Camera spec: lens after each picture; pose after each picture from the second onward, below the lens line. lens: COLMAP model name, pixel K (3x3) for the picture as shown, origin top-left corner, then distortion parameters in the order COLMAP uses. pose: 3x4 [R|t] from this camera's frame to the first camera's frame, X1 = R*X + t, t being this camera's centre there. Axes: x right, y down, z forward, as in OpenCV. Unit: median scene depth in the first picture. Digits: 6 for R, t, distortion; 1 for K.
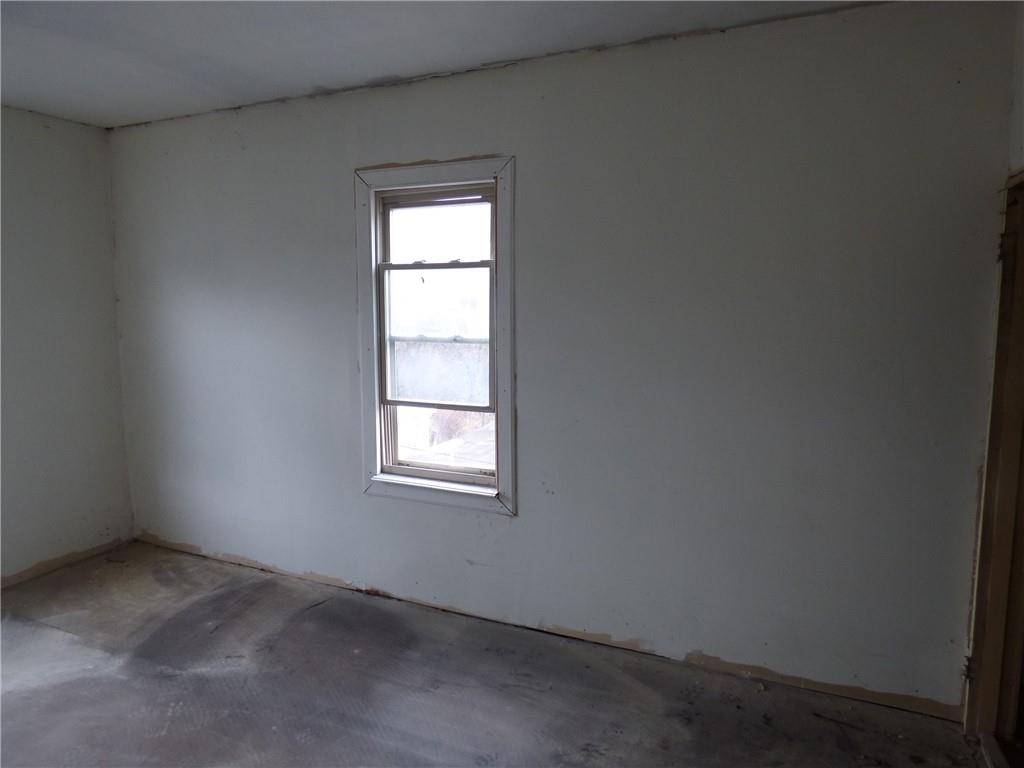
lens RADIAL K [[624.6, 0, 514.1], [0, 624.6, 381.4], [0, 0, 1]] dist [-0.013989, 0.006028]
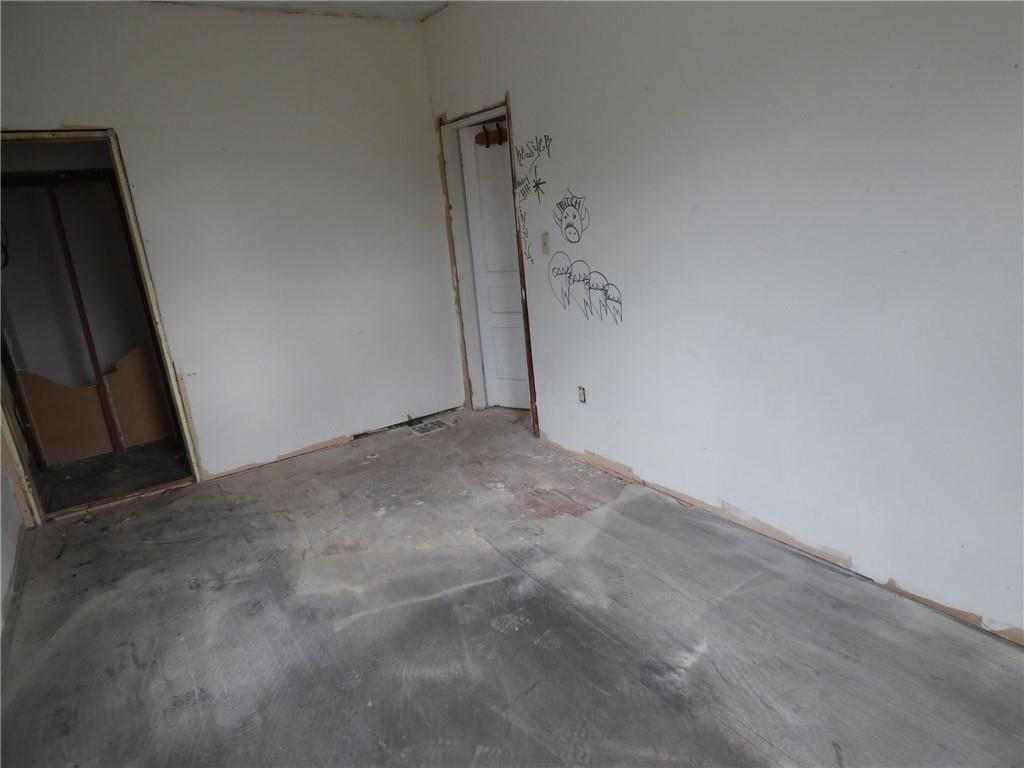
lens RADIAL K [[628.6, 0, 509.3], [0, 628.6, 361.3], [0, 0, 1]] dist [-0.004027, -0.000284]
pose [[-0.828767, -0.059571, 0.556415, -0.706241], [0.160507, 0.927234, 0.338342, -0.083081], [-0.536082, 0.369715, -0.758899, 0.988154]]
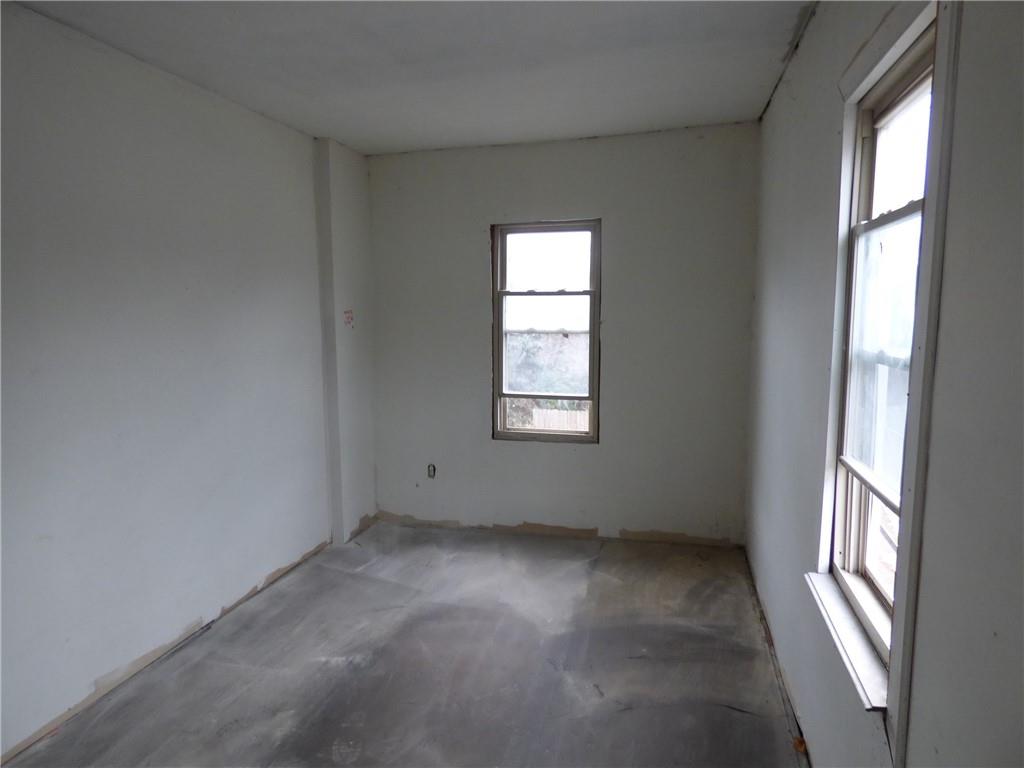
lens RADIAL K [[624.6, 0, 514.1], [0, 624.6, 381.4], [0, 0, 1]] dist [-0.013989, 0.006028]
pose [[0.145239, 0.105939, -0.983709, 0.327330], [-0.106363, 0.990161, 0.090930, -0.062026], [0.983663, 0.091423, 0.155078, 0.603010]]
